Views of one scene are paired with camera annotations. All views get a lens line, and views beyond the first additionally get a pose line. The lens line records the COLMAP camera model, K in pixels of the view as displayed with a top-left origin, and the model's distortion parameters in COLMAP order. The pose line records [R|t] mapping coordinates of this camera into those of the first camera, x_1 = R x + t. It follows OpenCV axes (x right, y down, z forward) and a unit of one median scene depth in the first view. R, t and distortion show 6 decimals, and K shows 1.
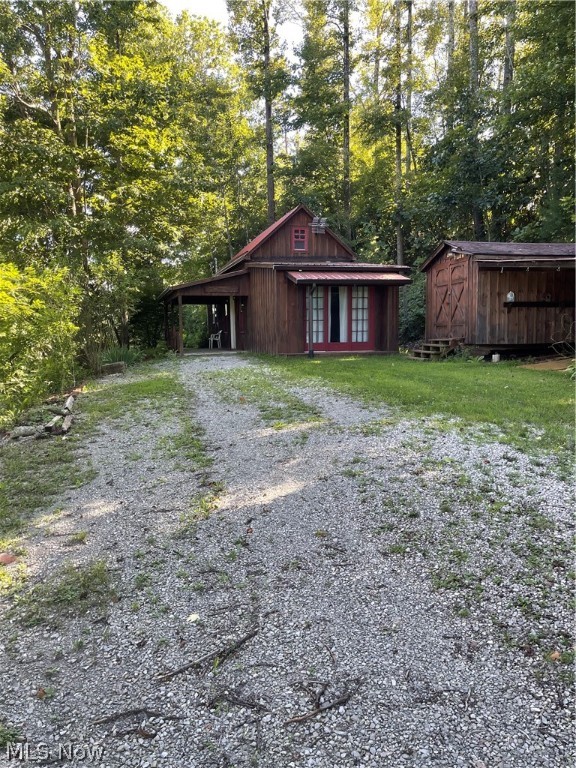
lens RADIAL K [[587.9, 0, 287.3], [0, 587.9, 383.7], [0, 0, 1]] dist [0.049373, -0.067792]
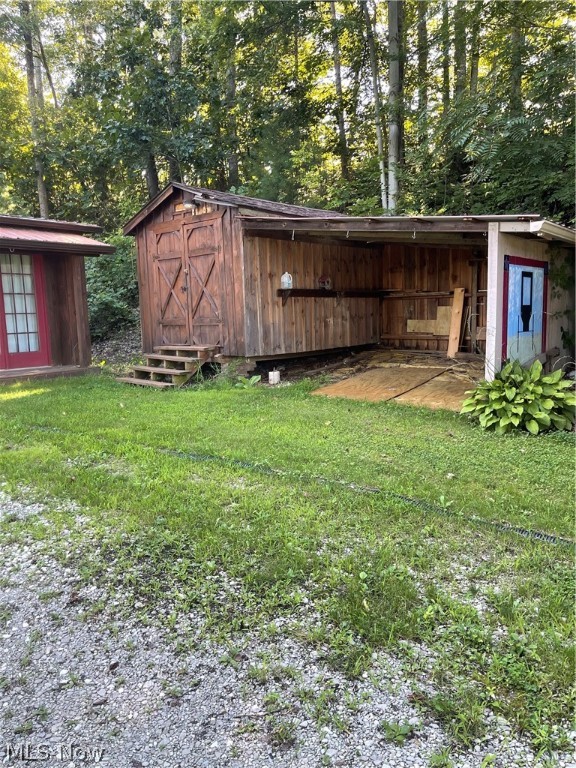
lens RADIAL K [[587.9, 0, 292.8], [0, 587.9, 402.1], [0, 0, 1]] dist [0.049373, -0.067792]
pose [[0.816464, -0.091308, 0.570131, 0.004541], [0.058328, 0.995409, 0.075887, -0.060596], [-0.574443, -0.028705, 0.818041, 0.445727]]
